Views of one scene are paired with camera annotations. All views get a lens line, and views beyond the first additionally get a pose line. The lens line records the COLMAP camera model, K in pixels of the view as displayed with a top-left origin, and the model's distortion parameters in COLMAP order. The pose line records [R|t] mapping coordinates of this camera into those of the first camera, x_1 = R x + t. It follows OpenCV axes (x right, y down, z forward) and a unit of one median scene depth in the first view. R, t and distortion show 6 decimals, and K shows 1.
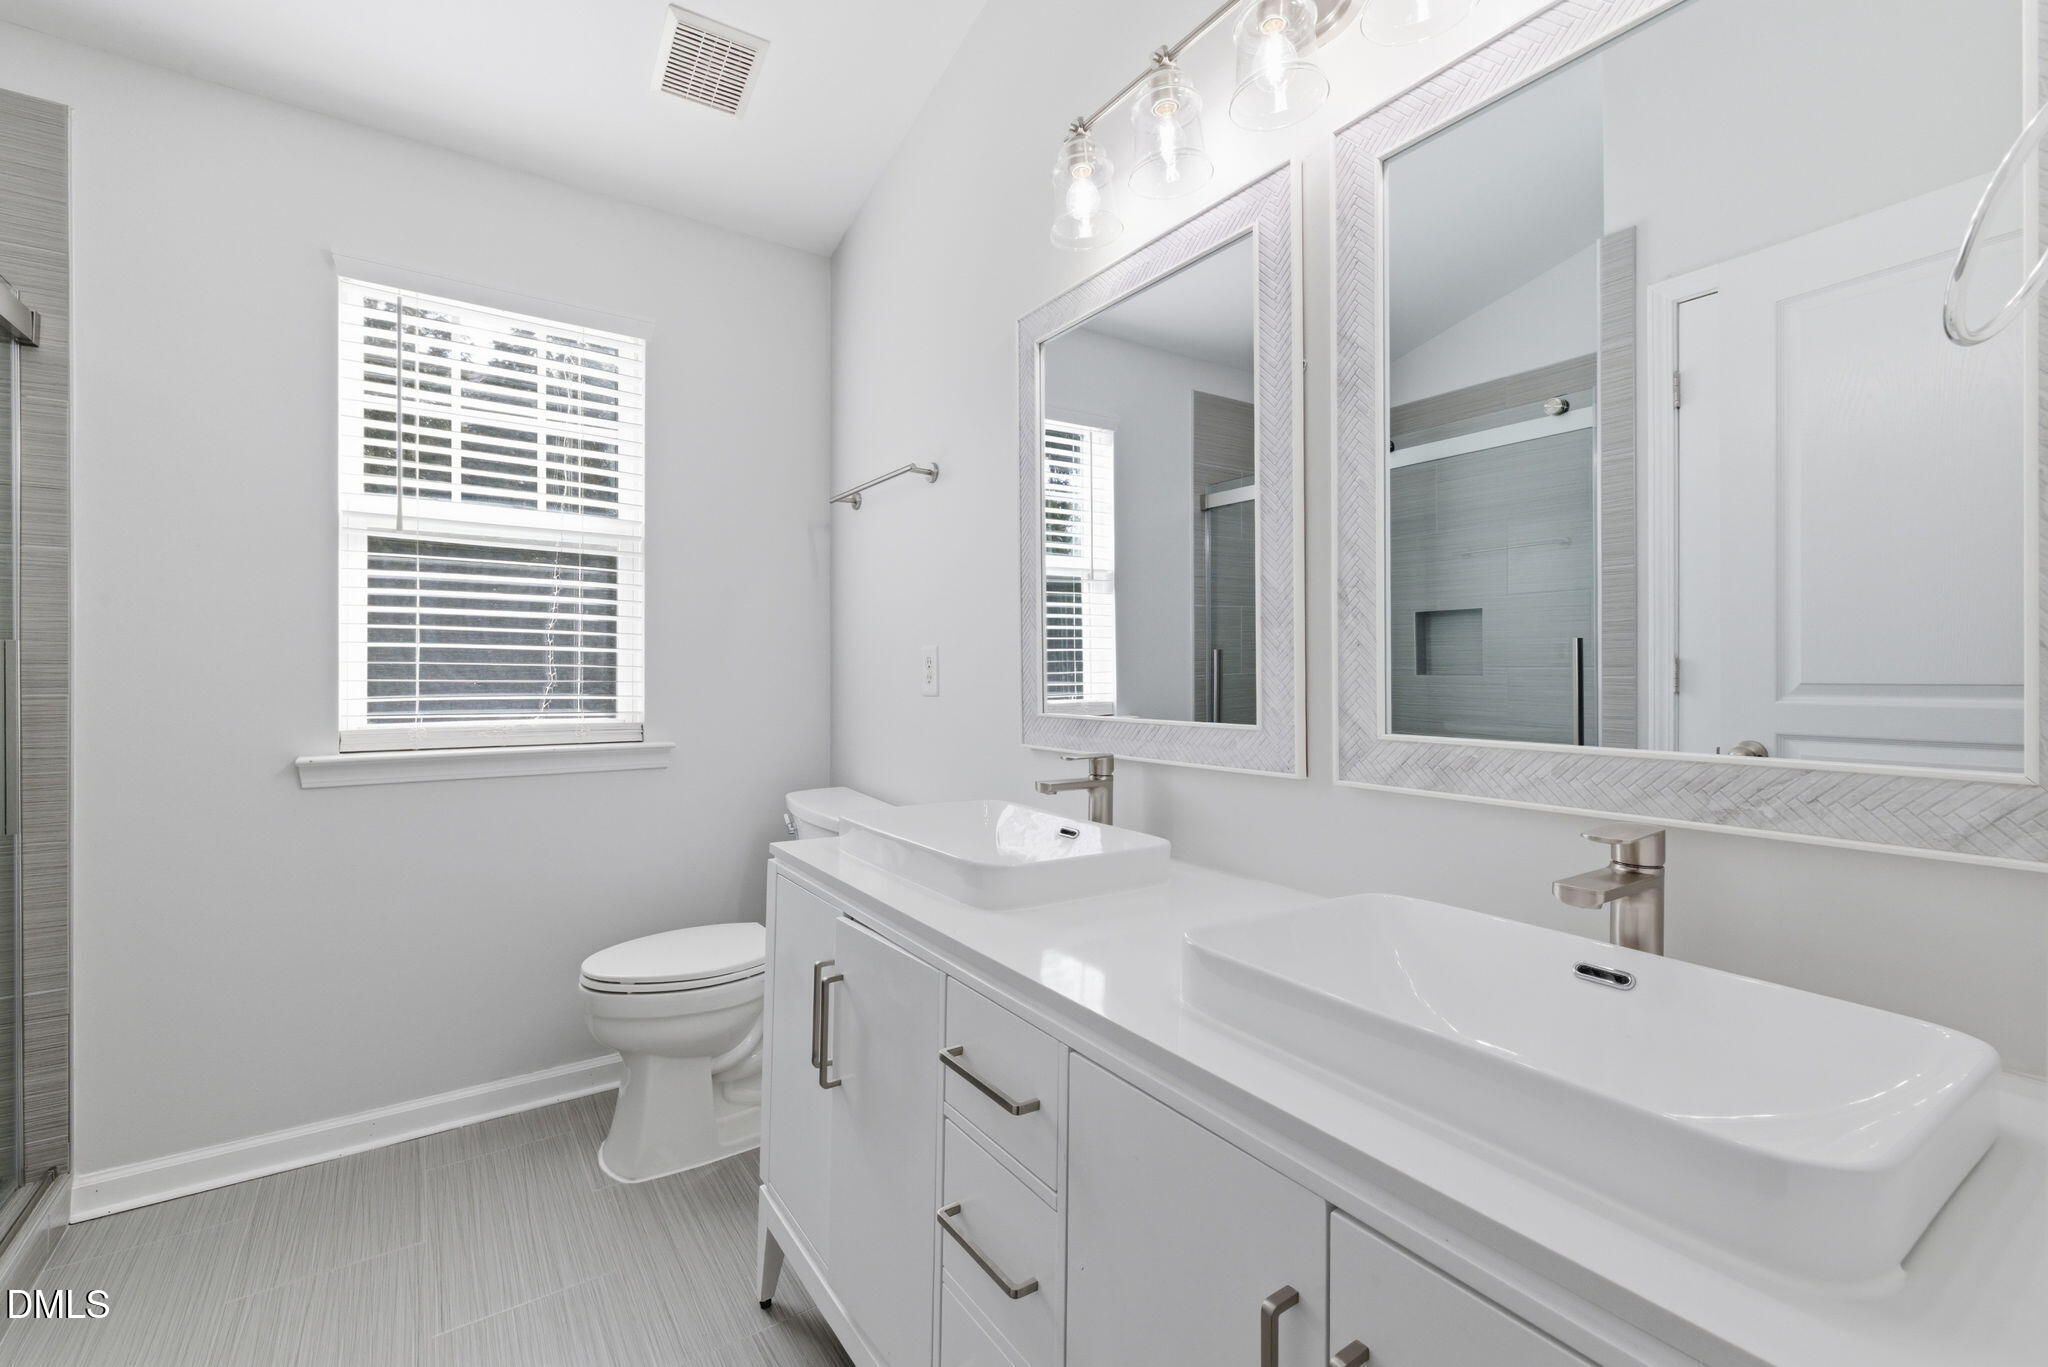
lens RADIAL K [[862.2, 0, 1019.4], [0, 862.2, 681.6], [0, 0, 1]] dist [0.000918, -0.000257]
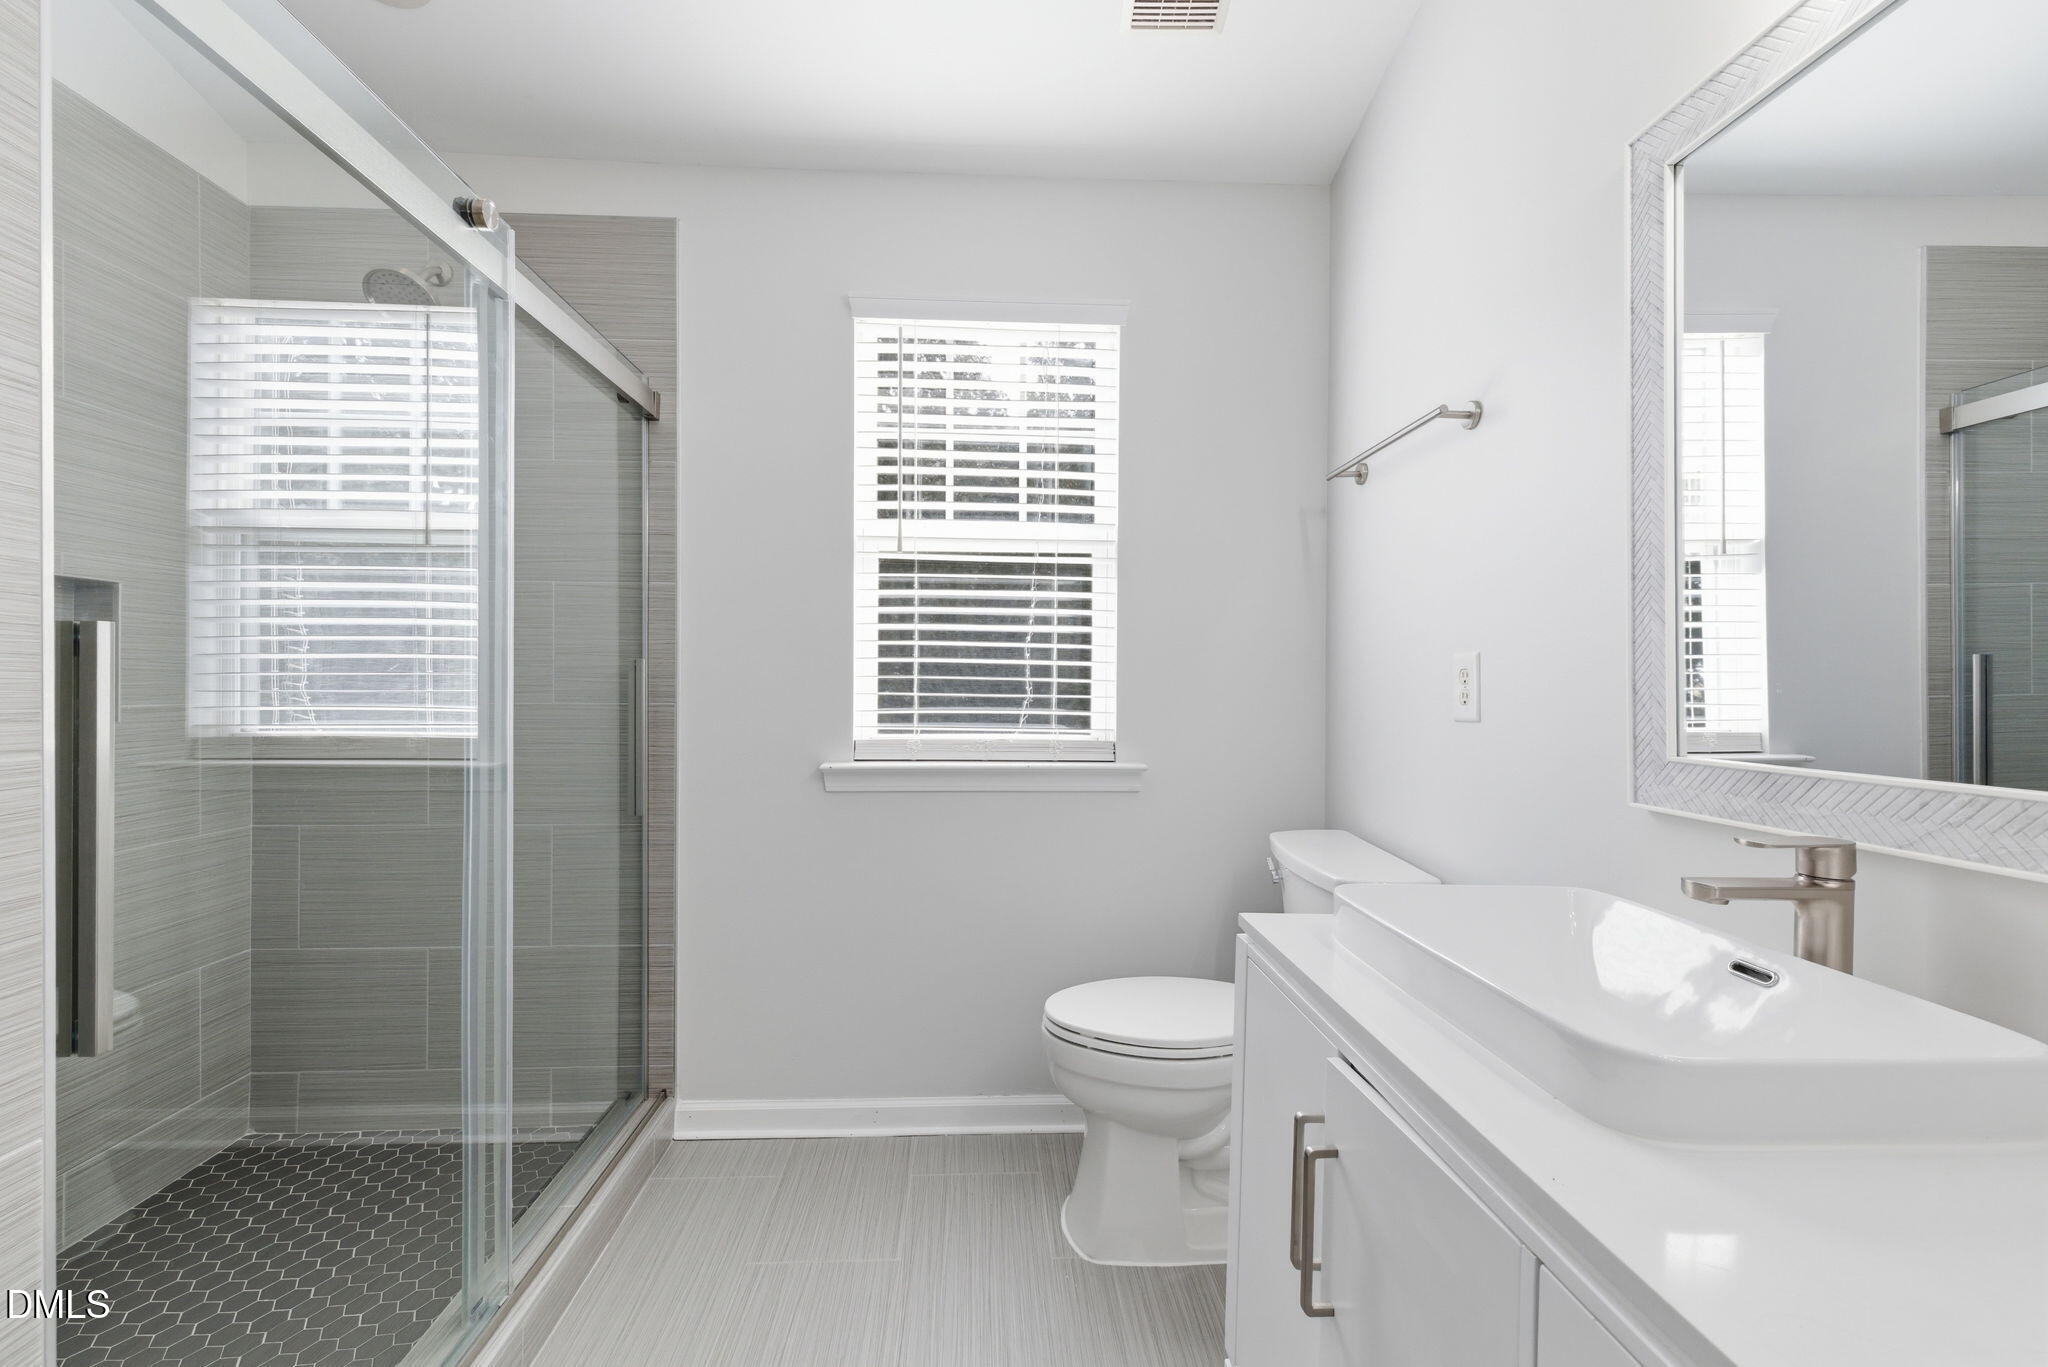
lens RADIAL K [[862.2, 0, 1019.4], [0, 862.2, 681.6], [0, 0, 1]] dist [0.000918, -0.000257]
pose [[0.846042, 0.002007, -0.533112, -0.035400], [-0.010543, 0.999860, -0.012967, -0.003961], [0.533012, 0.016592, 0.845945, 0.181278]]
